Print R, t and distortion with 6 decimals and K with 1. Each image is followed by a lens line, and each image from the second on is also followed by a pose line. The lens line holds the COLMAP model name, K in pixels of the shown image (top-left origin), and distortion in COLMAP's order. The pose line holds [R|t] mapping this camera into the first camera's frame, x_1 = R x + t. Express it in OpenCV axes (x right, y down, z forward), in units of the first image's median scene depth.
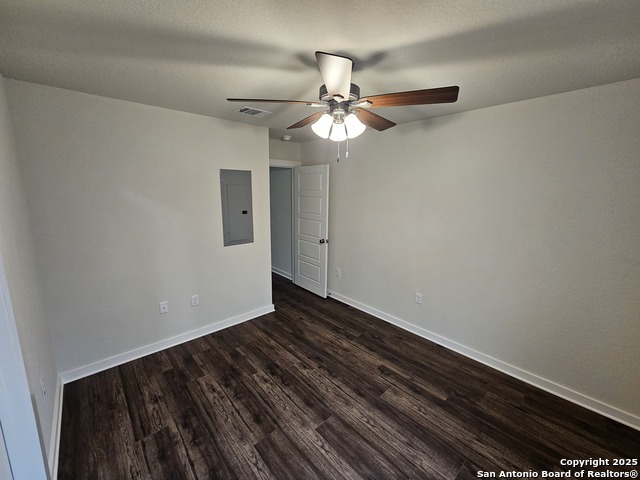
lens RADIAL K [[259.5, 0, 317.9], [0, 259.5, 239.8], [0, 0, 1]] dist [-0.002446, -0.000366]
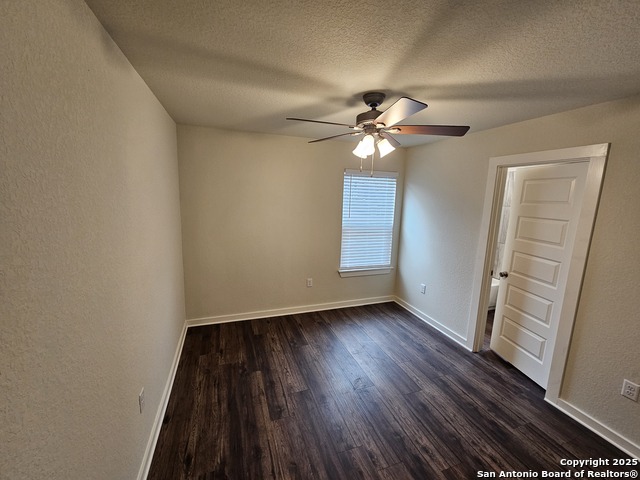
lens RADIAL K [[259.5, 0, 317.9], [0, 259.5, 239.8], [0, 0, 1]] dist [-0.002446, -0.000366]
pose [[-0.919976, -0.107161, 0.377043, -0.155780], [0.032254, 0.937946, 0.345279, -0.388708], [-0.390646, 0.329809, -0.859431, 1.917376]]
